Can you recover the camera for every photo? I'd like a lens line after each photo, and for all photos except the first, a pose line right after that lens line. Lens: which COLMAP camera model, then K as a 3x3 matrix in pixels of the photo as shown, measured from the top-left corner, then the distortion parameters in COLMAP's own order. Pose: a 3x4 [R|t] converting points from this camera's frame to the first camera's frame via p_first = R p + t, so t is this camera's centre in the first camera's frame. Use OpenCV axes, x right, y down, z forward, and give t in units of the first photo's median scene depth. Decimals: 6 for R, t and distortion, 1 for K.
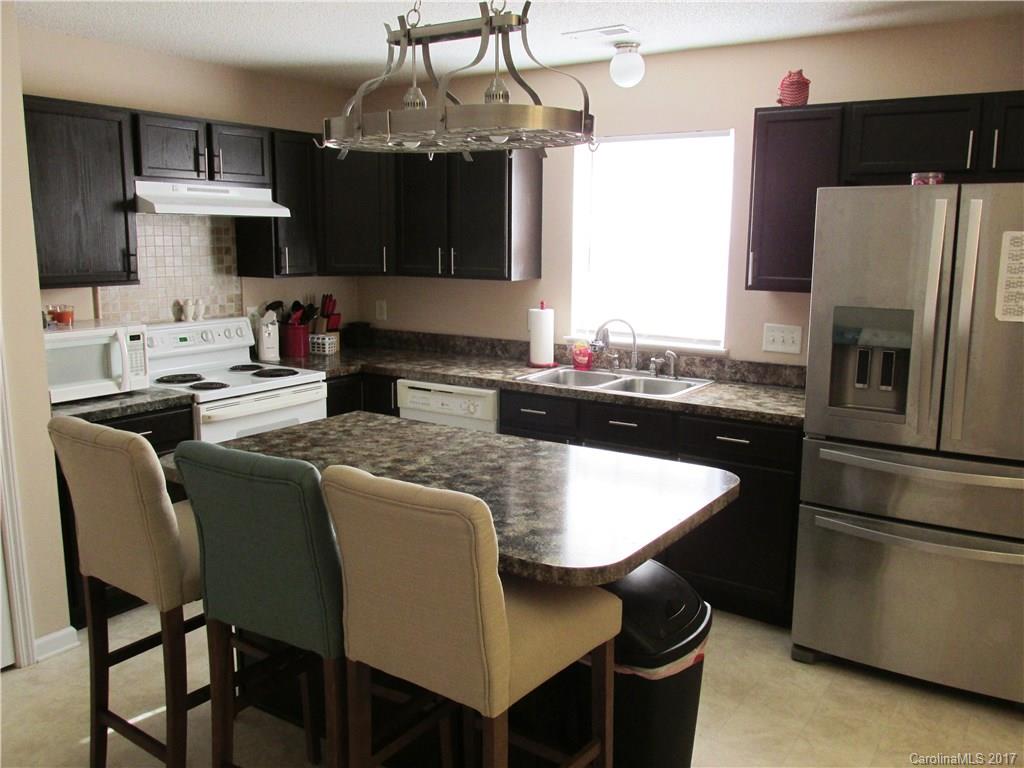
lens RADIAL K [[864.7, 0, 513.3], [0, 864.7, 383.1], [0, 0, 1]] dist [-0.004804, 0.001010]
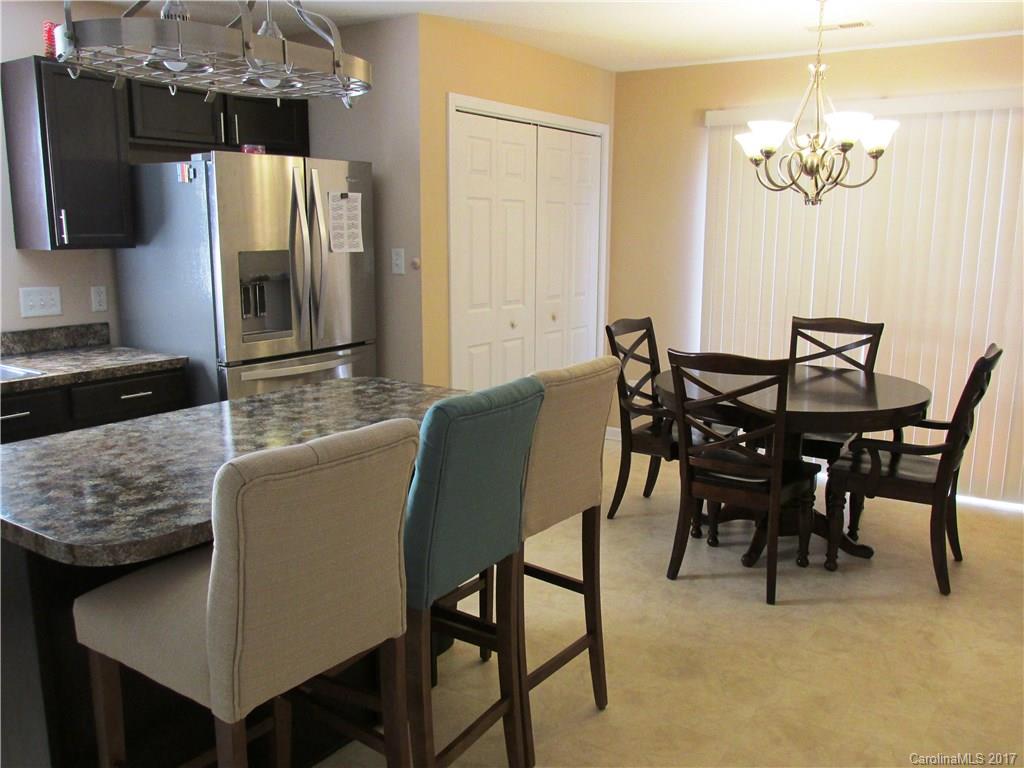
lens RADIAL K [[864.7, 0, 513.1], [0, 864.7, 383.8], [0, 0, 1]] dist [-0.004804, 0.001010]
pose [[0.035497, -0.194816, 0.980197, -0.691264], [0.166793, 0.968214, 0.186394, -0.059830], [-0.985353, 0.156873, 0.066862, 0.472150]]
